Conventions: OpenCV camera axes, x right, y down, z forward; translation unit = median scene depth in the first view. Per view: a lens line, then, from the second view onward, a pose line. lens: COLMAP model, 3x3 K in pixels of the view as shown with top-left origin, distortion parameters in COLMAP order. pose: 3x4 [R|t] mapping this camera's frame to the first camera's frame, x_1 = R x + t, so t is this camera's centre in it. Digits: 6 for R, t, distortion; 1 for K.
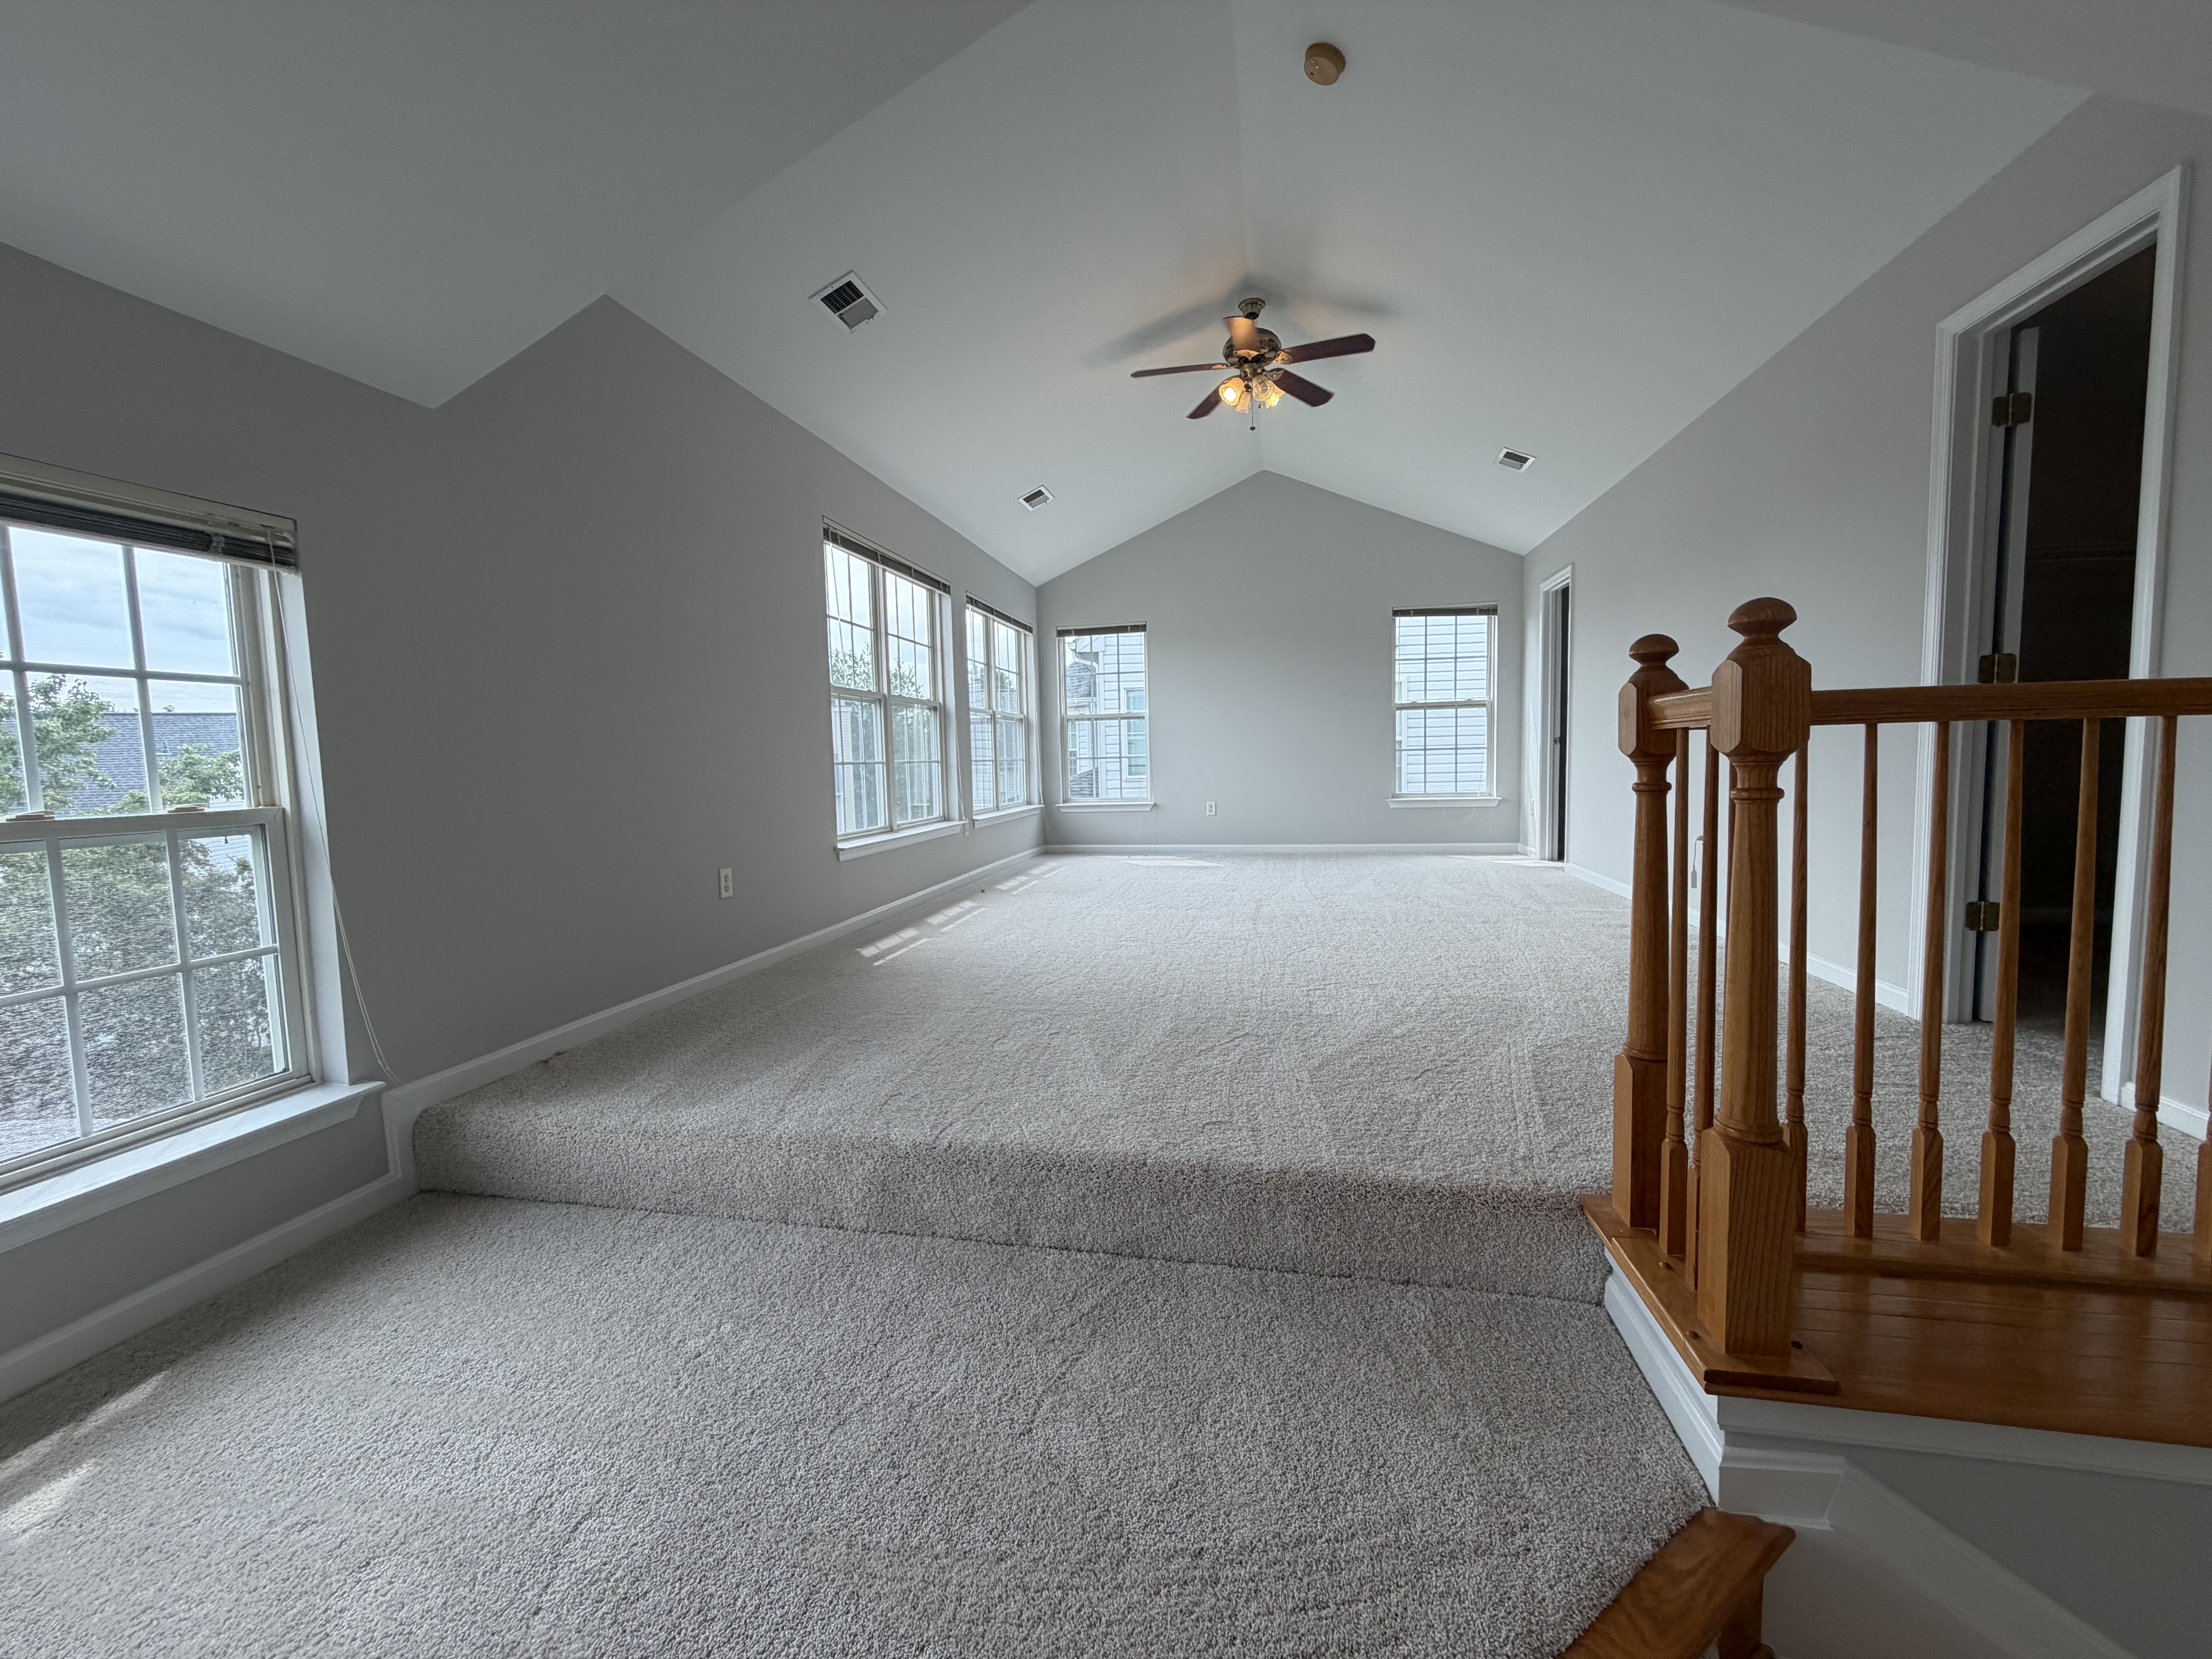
lens RADIAL K [[892.2, 0, 1096.8], [0, 892.2, 826.4], [0, 0, 1]] dist [0.003162, -0.000116]
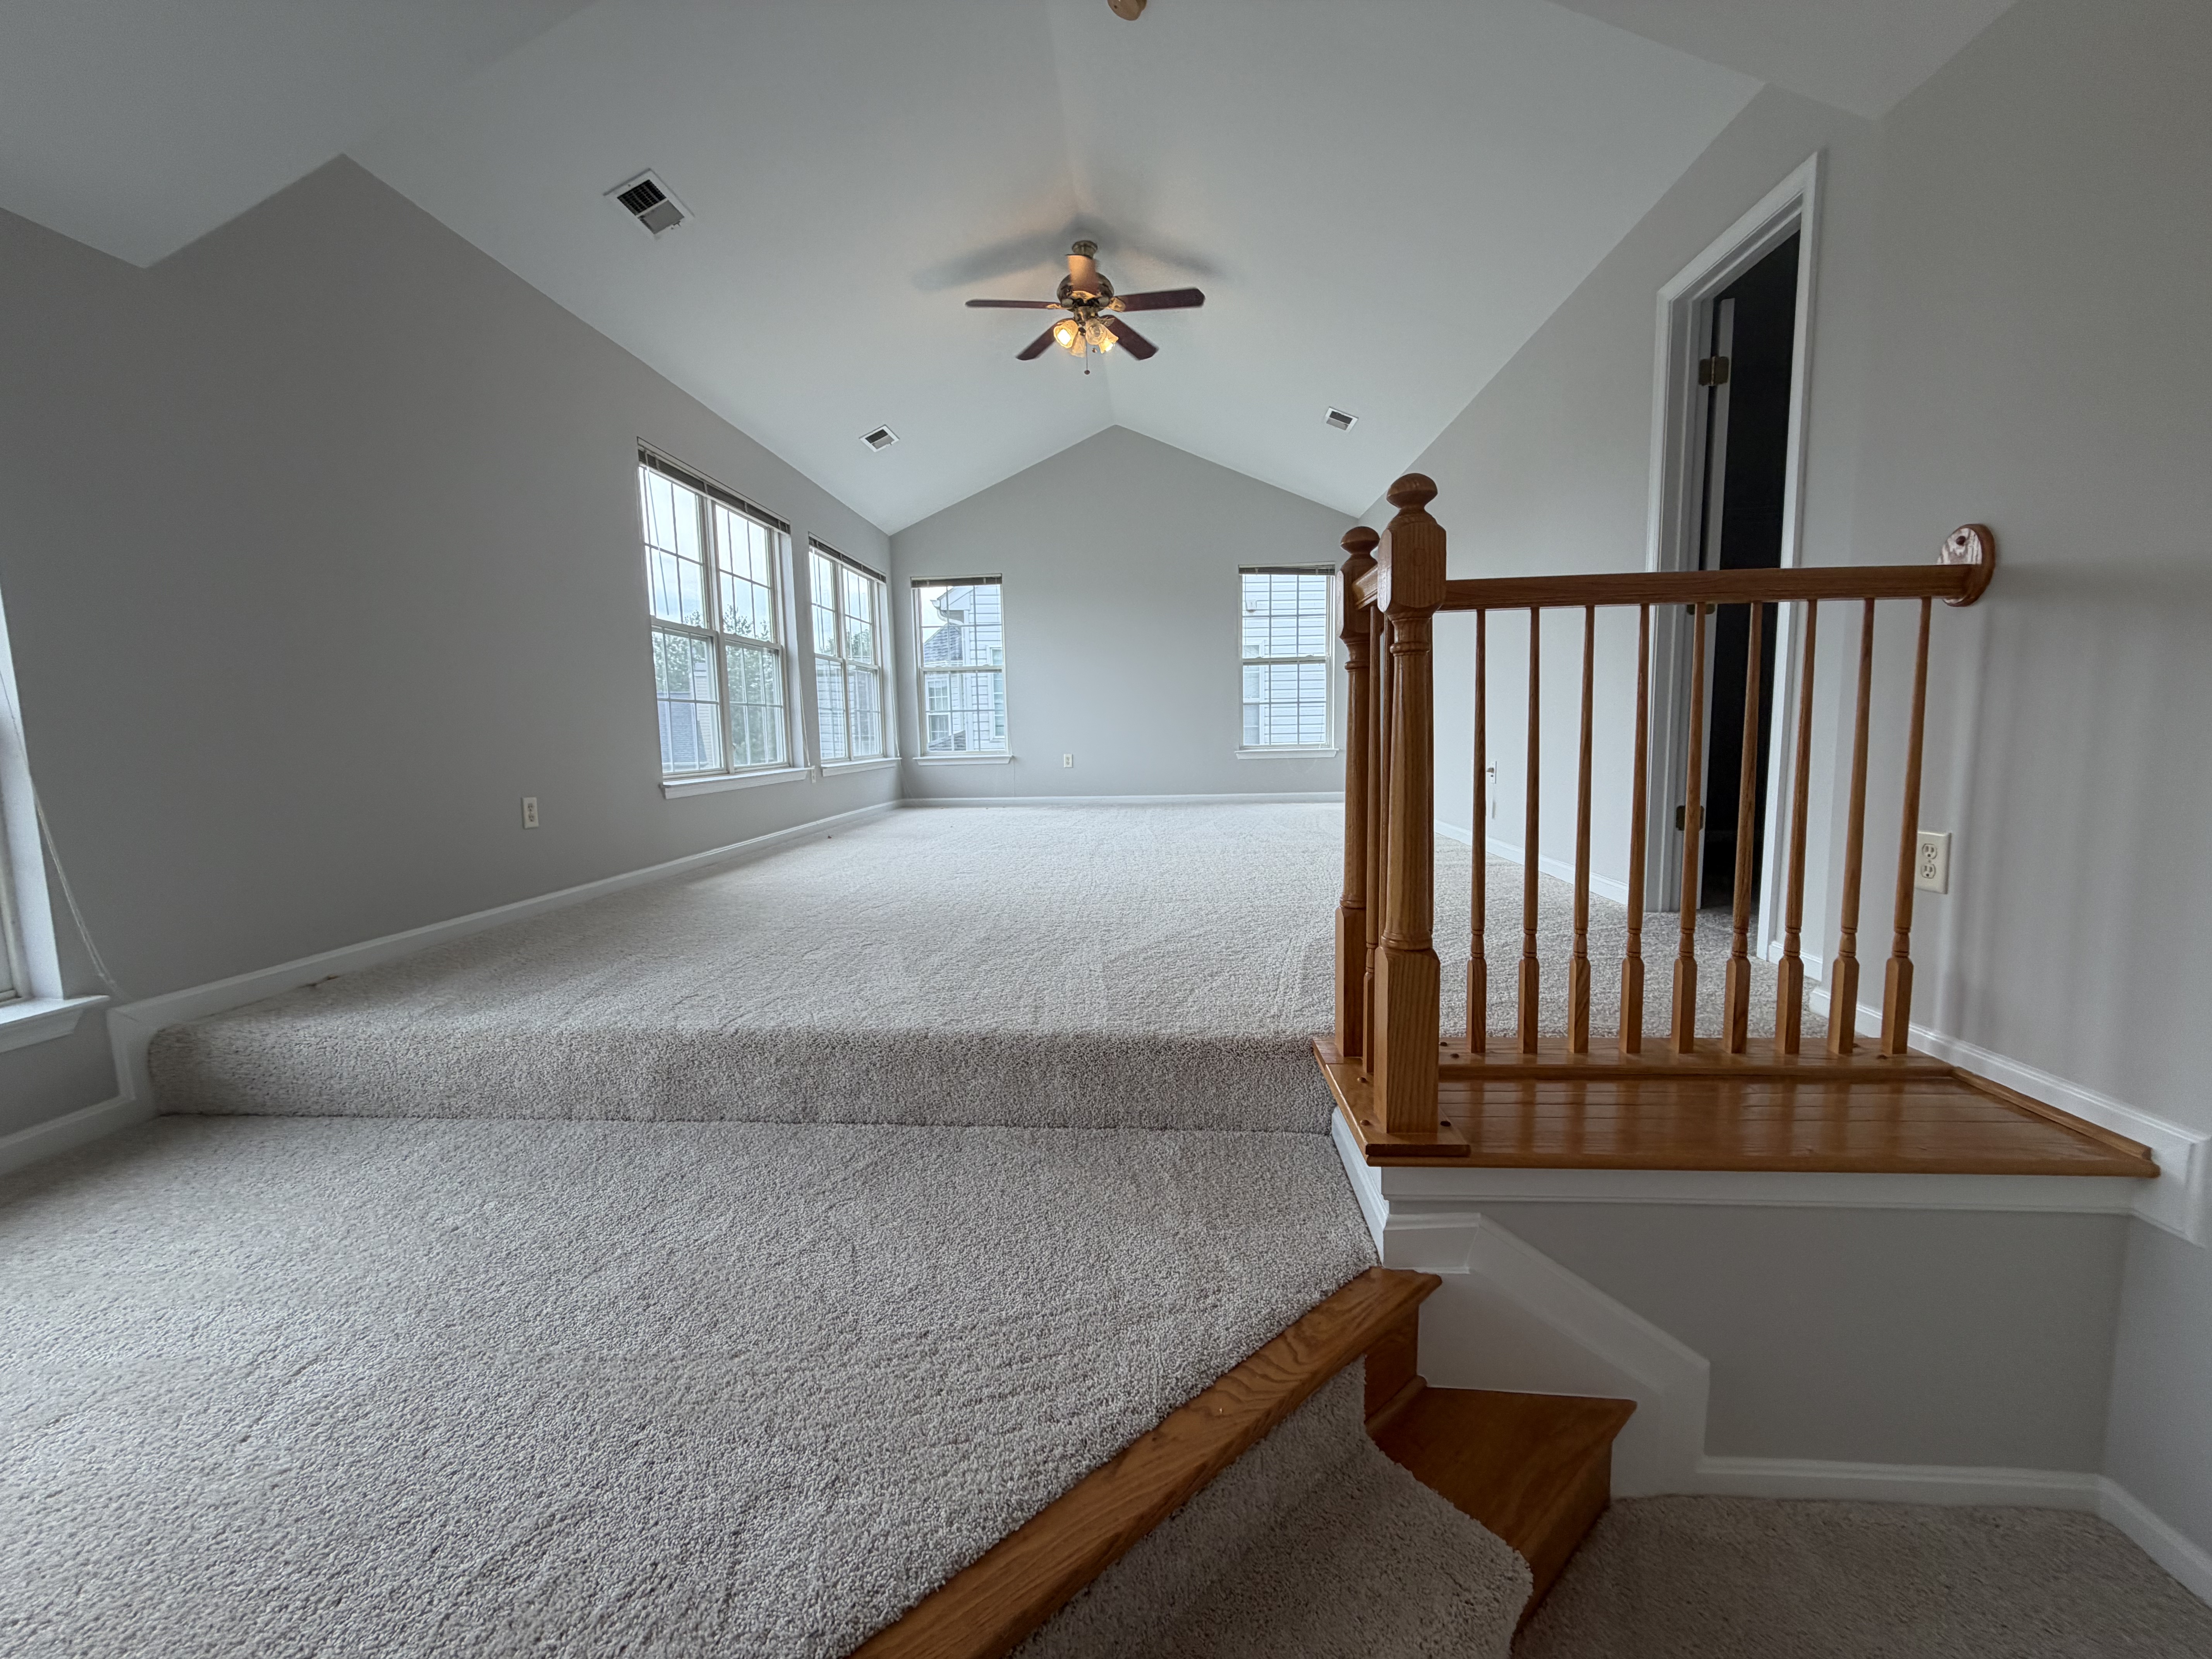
lens RADIAL K [[892.2, 0, 1097.4], [0, 892.2, 825.7], [0, 0, 1]] dist [0.003162, -0.000116]
pose [[0.991440, -0.011519, 0.130051, 0.110214], [0.007593, 0.999502, 0.030640, 0.090923], [-0.130340, -0.029391, 0.991034, -0.055624]]
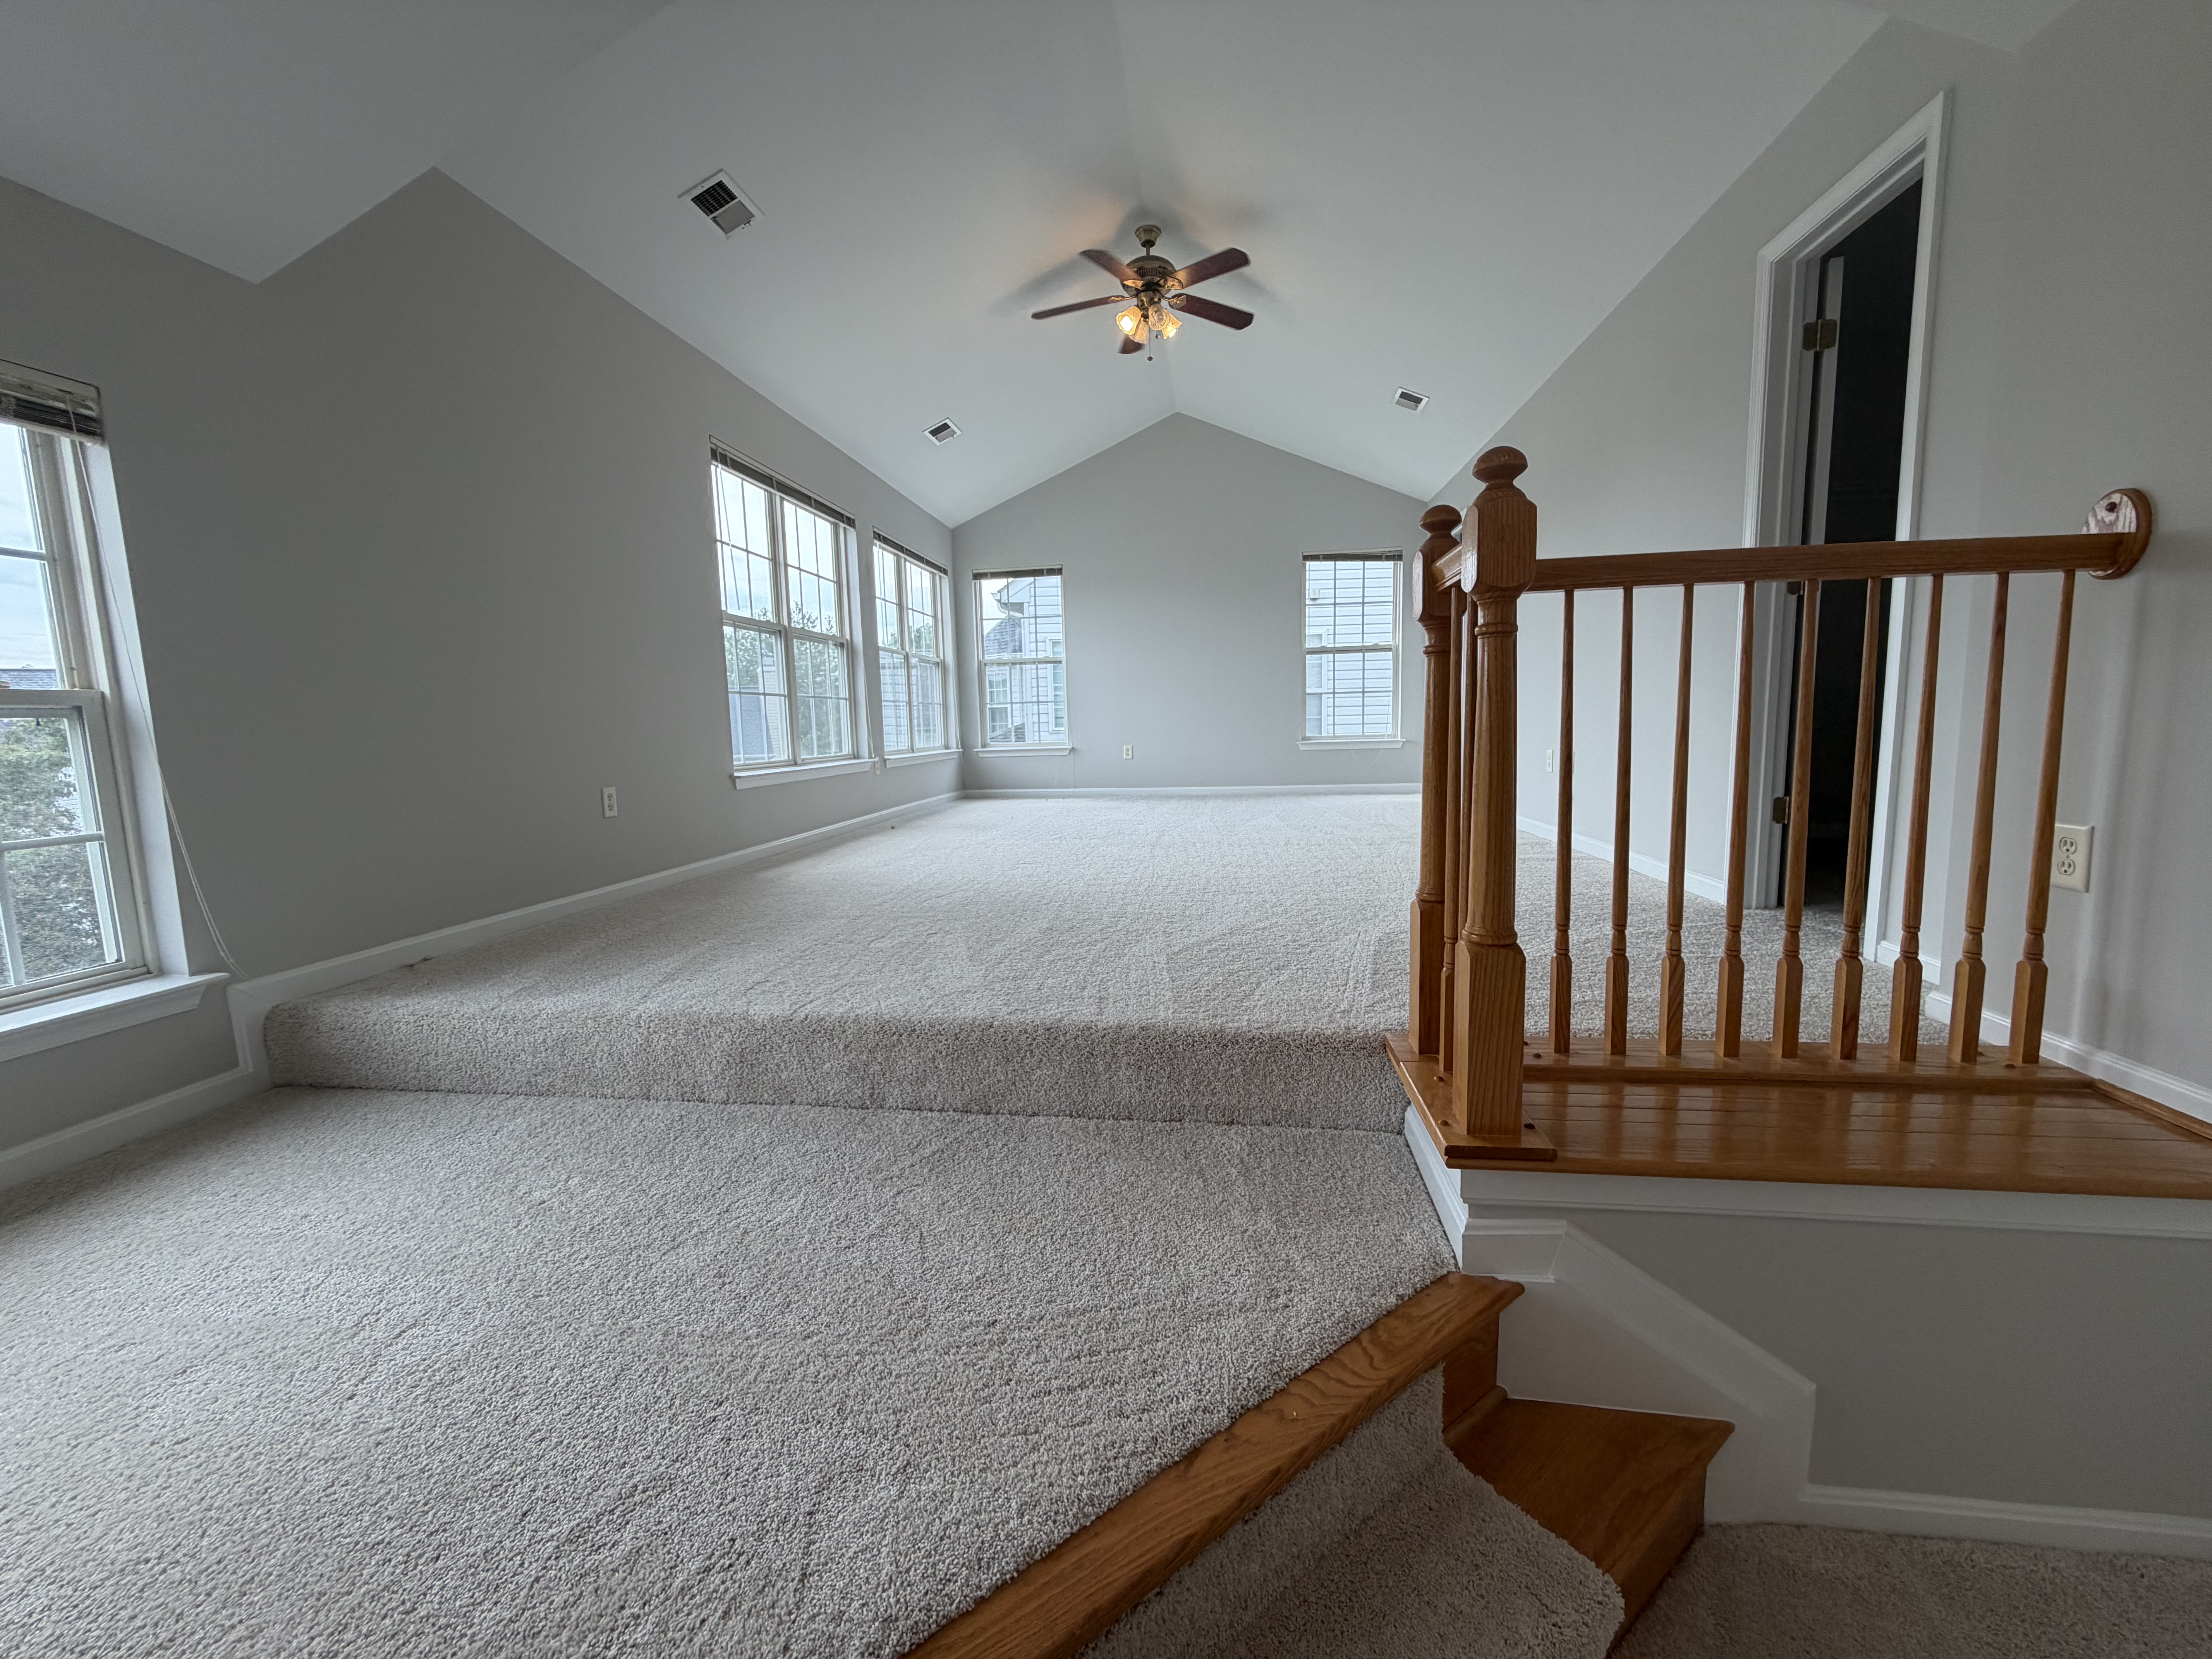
lens RADIAL K [[892.2, 0, 1096.8], [0, 892.2, 825.6], [0, 0, 1]] dist [0.003162, -0.000116]
pose [[0.997835, -0.008808, 0.065176, 0.102253], [0.006300, 0.999235, 0.038598, 0.093970], [-0.065466, -0.038104, 0.997127, -0.044249]]
